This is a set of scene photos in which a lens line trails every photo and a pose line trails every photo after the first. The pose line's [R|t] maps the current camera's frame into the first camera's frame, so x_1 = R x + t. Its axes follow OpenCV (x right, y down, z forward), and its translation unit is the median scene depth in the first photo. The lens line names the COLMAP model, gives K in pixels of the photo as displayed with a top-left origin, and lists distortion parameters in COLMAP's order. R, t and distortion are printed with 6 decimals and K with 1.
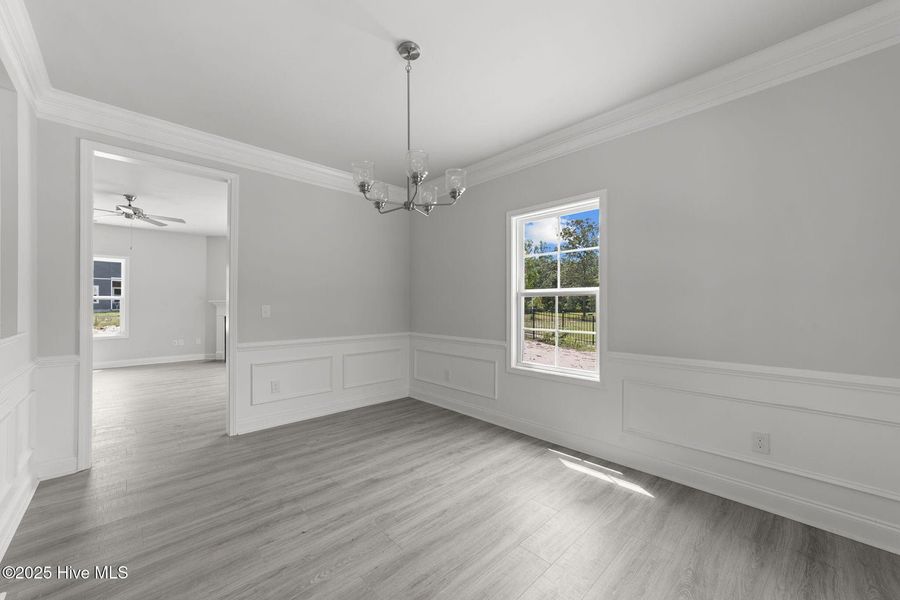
lens RADIAL K [[342.4, 0, 454.6], [0, 342.4, 302.4], [0, 0, 1]] dist [-0.001758, 0.000006]
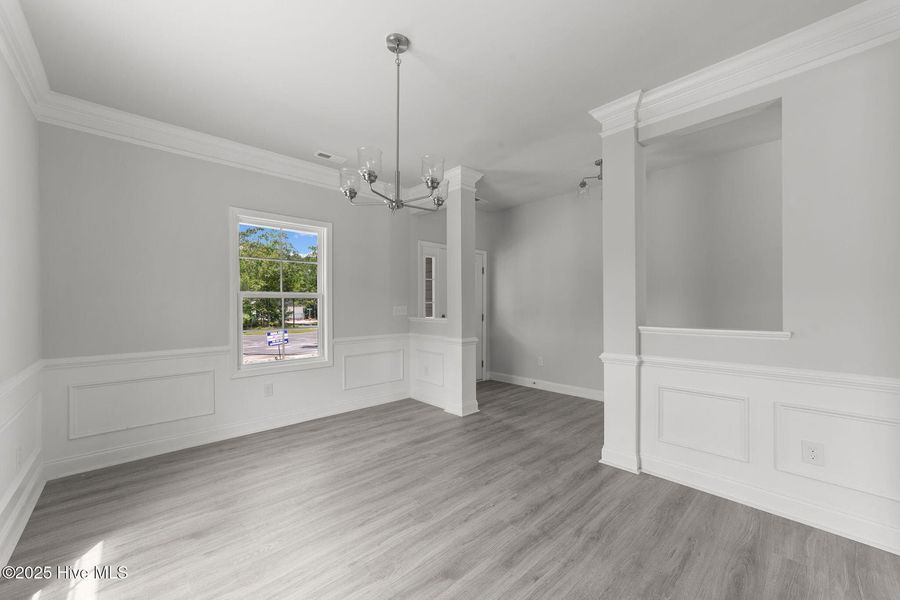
lens RADIAL K [[342.4, 0, 453.0], [0, 342.4, 299.1], [0, 0, 1]] dist [-0.001758, 0.000006]
pose [[-0.999888, 0.005465, 0.013963, -0.299800], [0.005249, 0.999866, -0.015494, 0.004028], [-0.014046, -0.015419, -0.999782, 1.958020]]
